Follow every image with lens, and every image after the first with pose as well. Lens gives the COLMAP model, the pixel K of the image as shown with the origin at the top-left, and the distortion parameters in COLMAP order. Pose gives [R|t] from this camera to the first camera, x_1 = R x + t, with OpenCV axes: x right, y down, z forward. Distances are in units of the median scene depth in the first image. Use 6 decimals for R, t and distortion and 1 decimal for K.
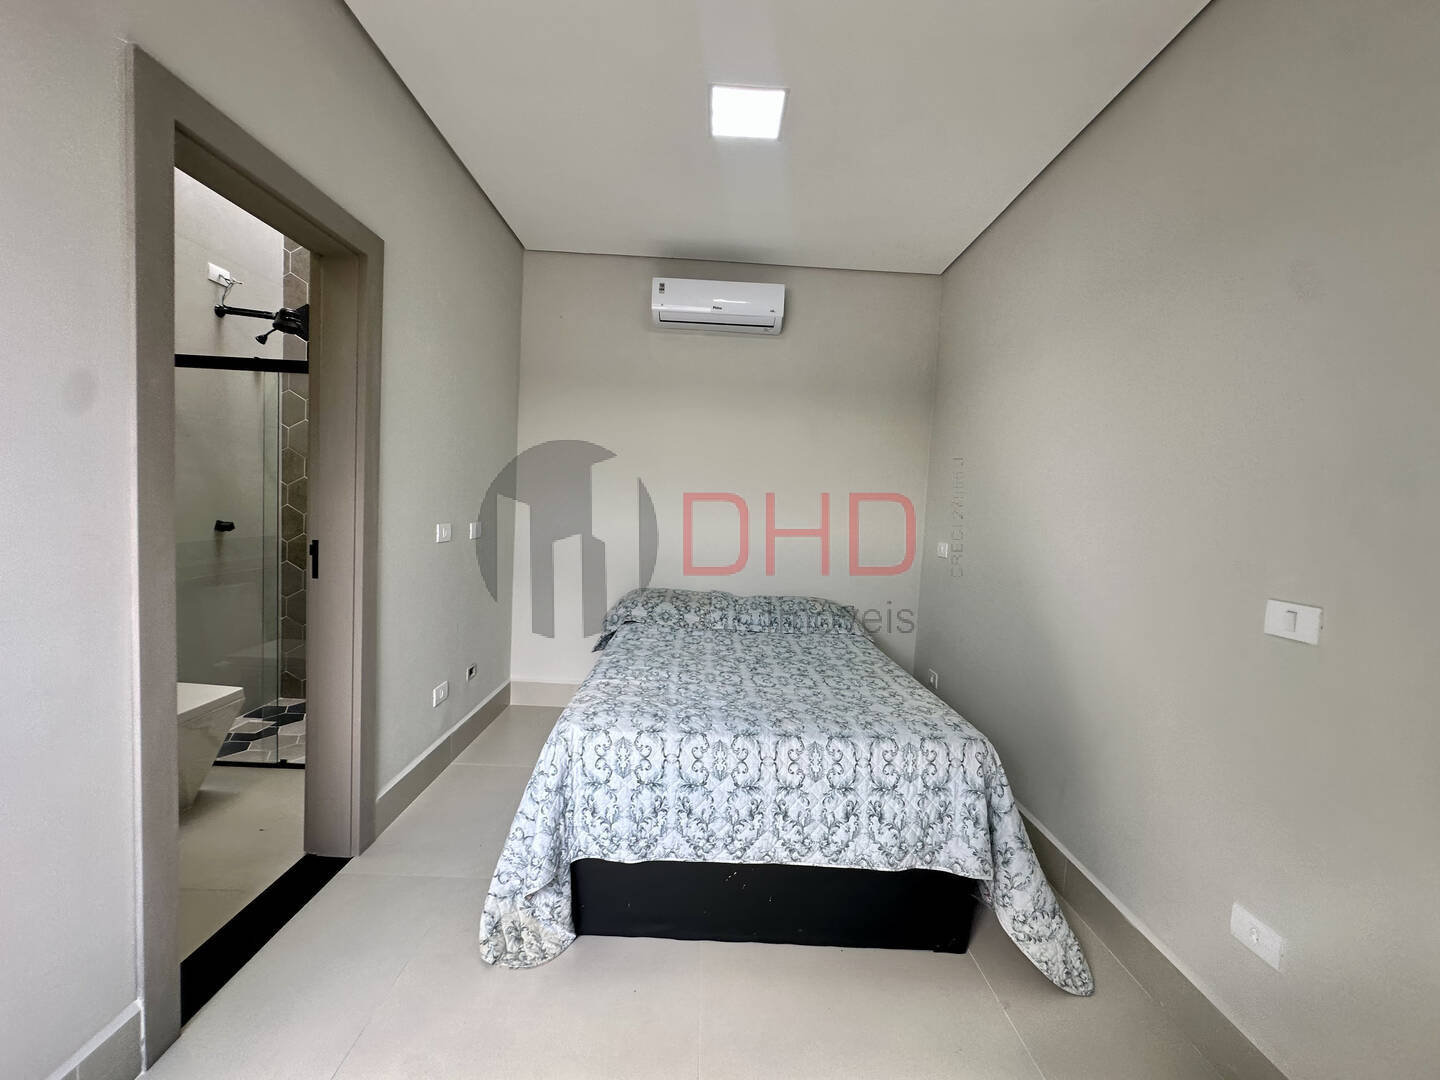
lens RADIAL K [[579.6, 0, 718.0], [0, 579.6, 539.7], [0, 0, 1]] dist [-0.008429, -0.000057]
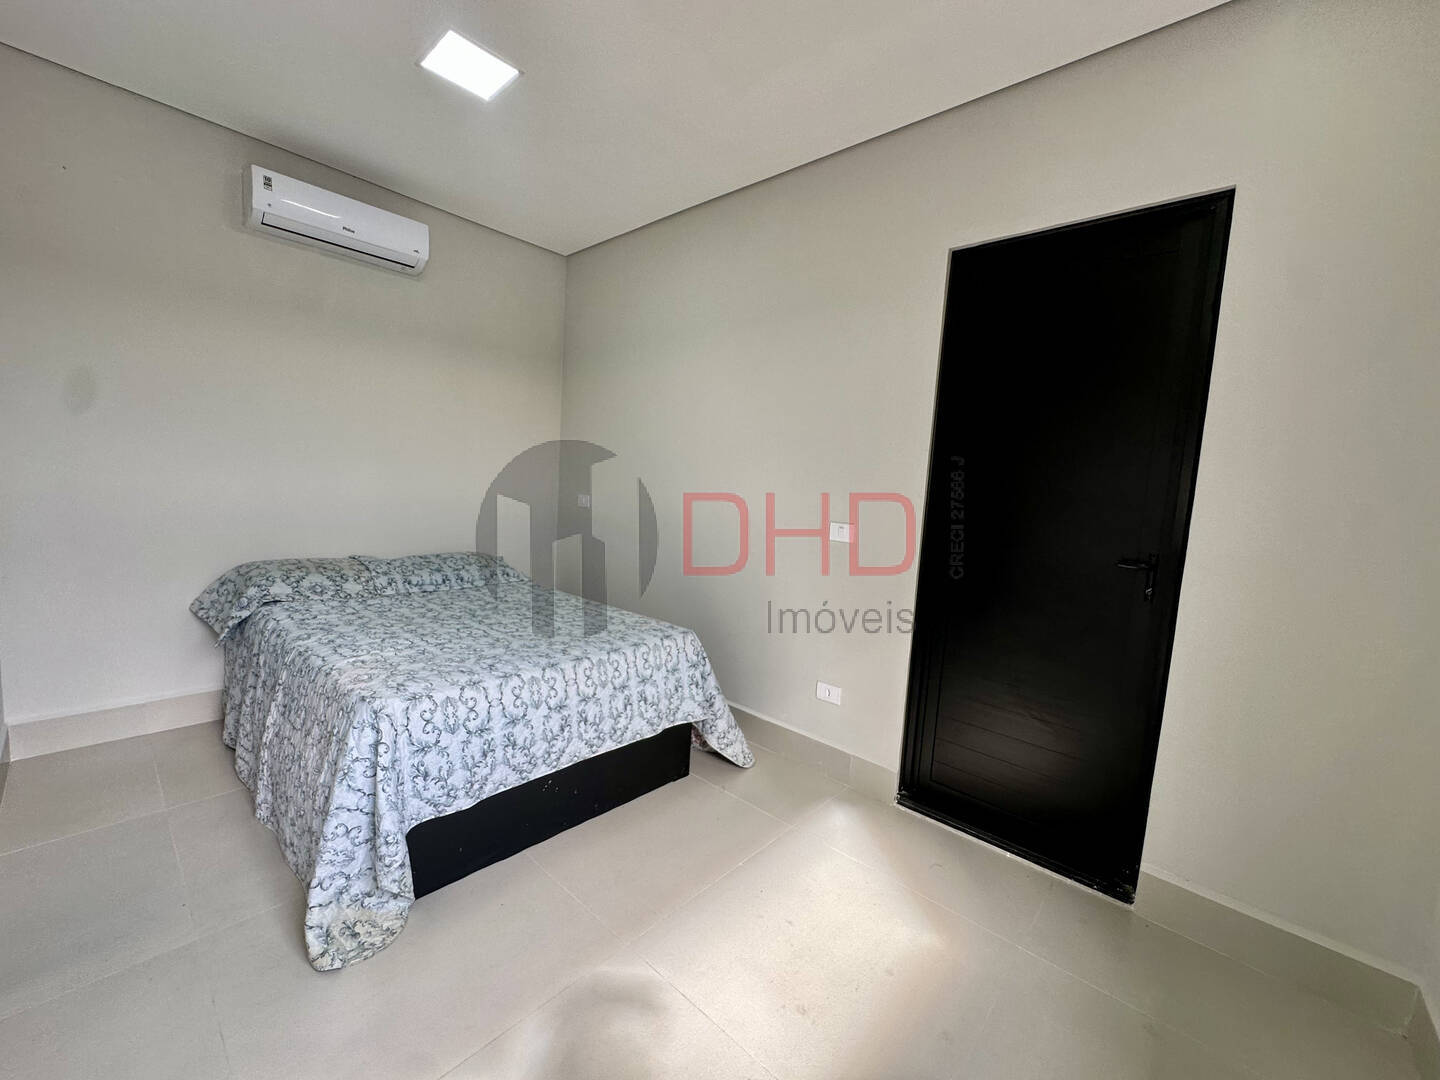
lens RADIAL K [[579.6, 0, 722.7], [0, 579.6, 541.8], [0, 0, 1]] dist [-0.008429, -0.000057]
pose [[0.678451, -0.086874, 0.729491, -0.553733], [0.017636, 0.994623, 0.102046, -0.028371], [-0.734434, -0.056368, 0.676336, -0.037076]]
